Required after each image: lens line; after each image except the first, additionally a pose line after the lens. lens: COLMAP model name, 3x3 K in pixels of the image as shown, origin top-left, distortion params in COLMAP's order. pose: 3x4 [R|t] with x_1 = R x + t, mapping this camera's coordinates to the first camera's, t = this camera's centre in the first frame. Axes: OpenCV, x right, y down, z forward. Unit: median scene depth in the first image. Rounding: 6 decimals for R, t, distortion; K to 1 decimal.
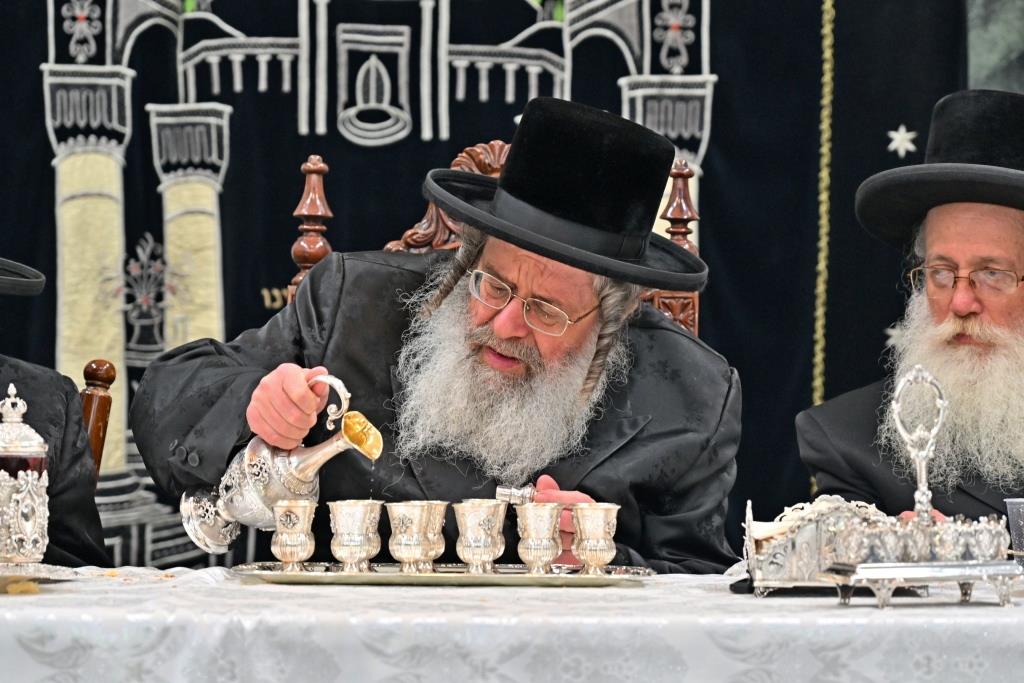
lens RADIAL K [[5303.8, 0, 508.6], [0, 5303.8, 347.2], [0, 0, 1]] dist [-0.030658, 0.000000]
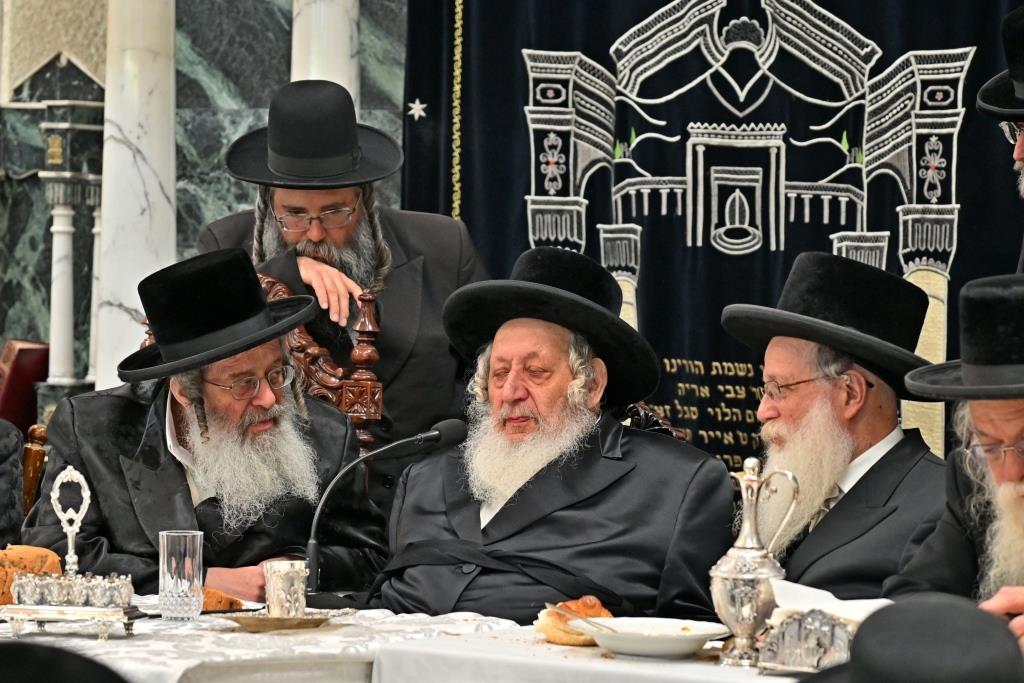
lens RADIAL K [[4068.9, 0, 516.1], [0, 4068.9, 339.9], [0, 0, 1]] dist [0.393482, 0.000000]
pose [[0.824949, 0.022062, -0.564777, 0.521001], [-0.014578, 0.999736, 0.017759, -0.034077], [0.565020, -0.006417, 0.825052, 0.102632]]
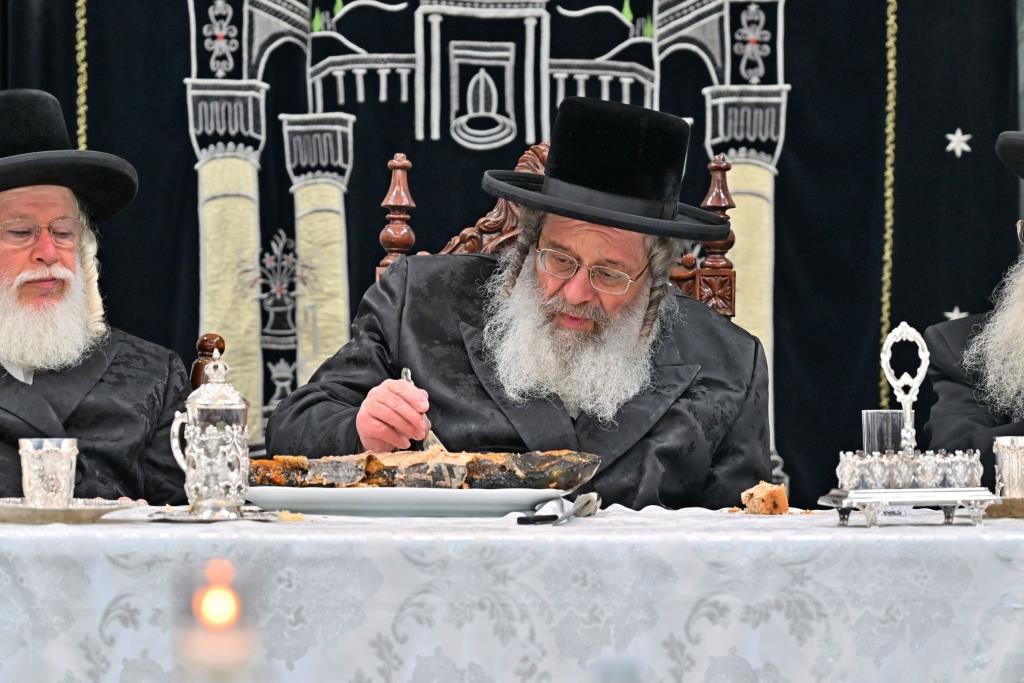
lens RADIAL K [[5303.8, 0, 513.8], [0, 5303.8, 331.7], [0, 0, 1]] dist [-0.030658, 0.000000]
pose [[0.998873, -0.004784, -0.047231, 0.033532], [0.004375, 0.999952, -0.008756, 0.009975], [0.047271, 0.008540, 0.998846, -0.112177]]
